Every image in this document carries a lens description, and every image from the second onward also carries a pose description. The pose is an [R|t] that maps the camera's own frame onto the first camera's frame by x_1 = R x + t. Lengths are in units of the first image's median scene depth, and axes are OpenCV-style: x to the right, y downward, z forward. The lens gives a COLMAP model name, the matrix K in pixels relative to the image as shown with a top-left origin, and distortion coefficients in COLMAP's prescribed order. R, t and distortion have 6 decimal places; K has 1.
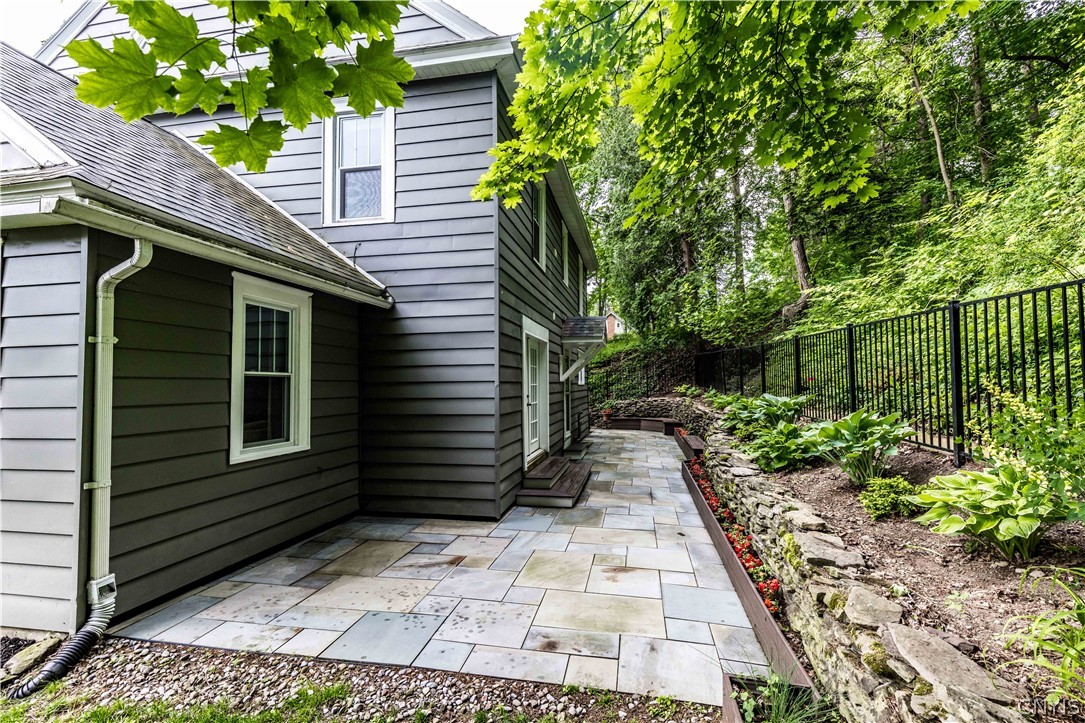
lens RADIAL K [[484.1, 0, 548.3], [0, 484.1, 368.1], [0, 0, 1]] dist [0.001639, -0.000100]
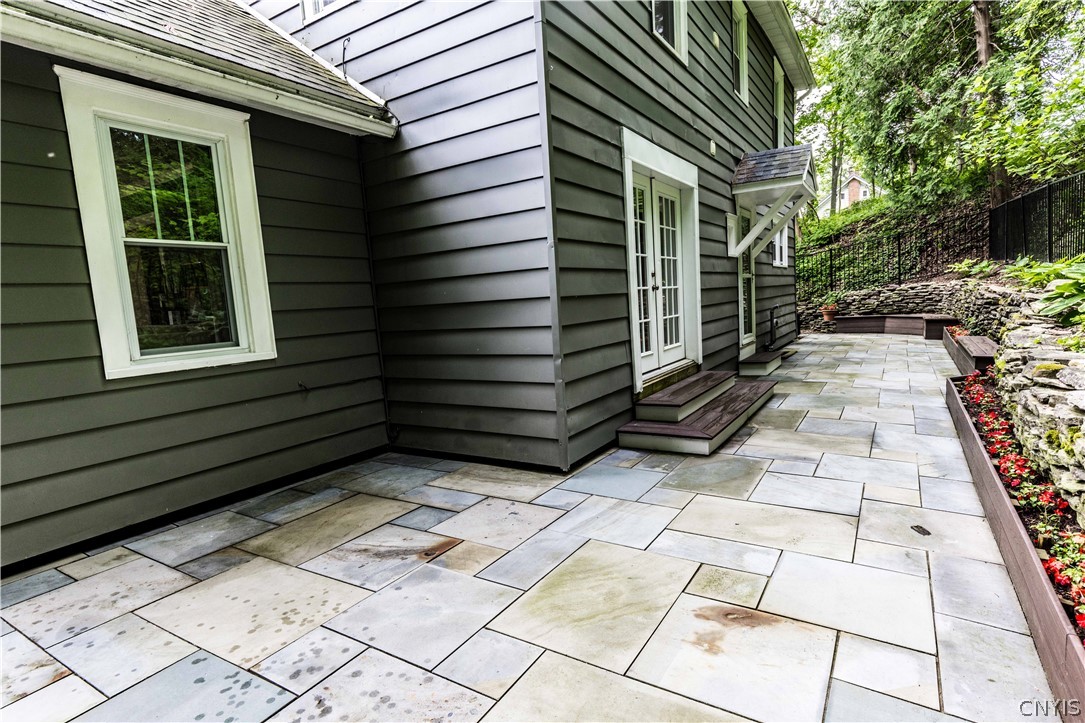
lens RADIAL K [[563.3, 0, 545.8], [0, 563.3, 366.7], [0, 0, 1]] dist [0.002441, -0.000170]
pose [[0.931418, -0.004764, -0.363920, 0.124103], [0.065644, 0.985714, 0.155106, 0.072573], [0.357982, -0.168357, 0.918425, 0.362149]]
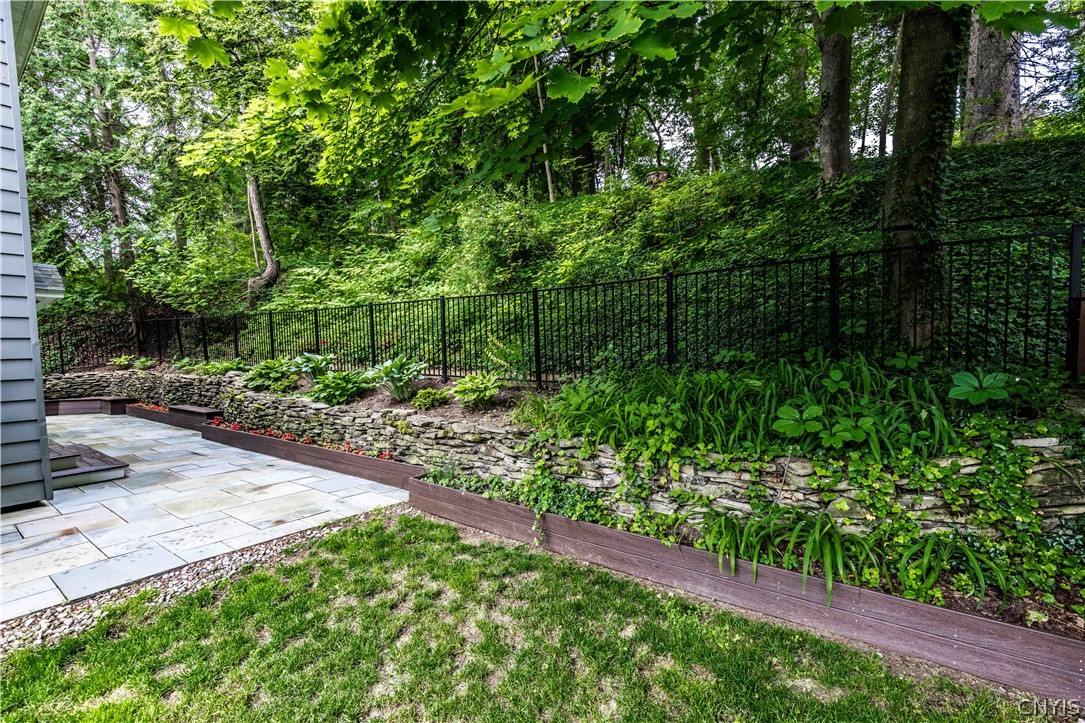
lens RADIAL K [[484.1, 0, 548.3], [0, 484.1, 368.1], [0, 0, 1]] dist [0.001639, -0.000100]
pose [[0.457785, -0.041139, 0.888111, -0.435089], [-0.006678, 0.998742, 0.049706, 0.029539], [-0.889038, -0.028685, 0.456934, -0.156339]]
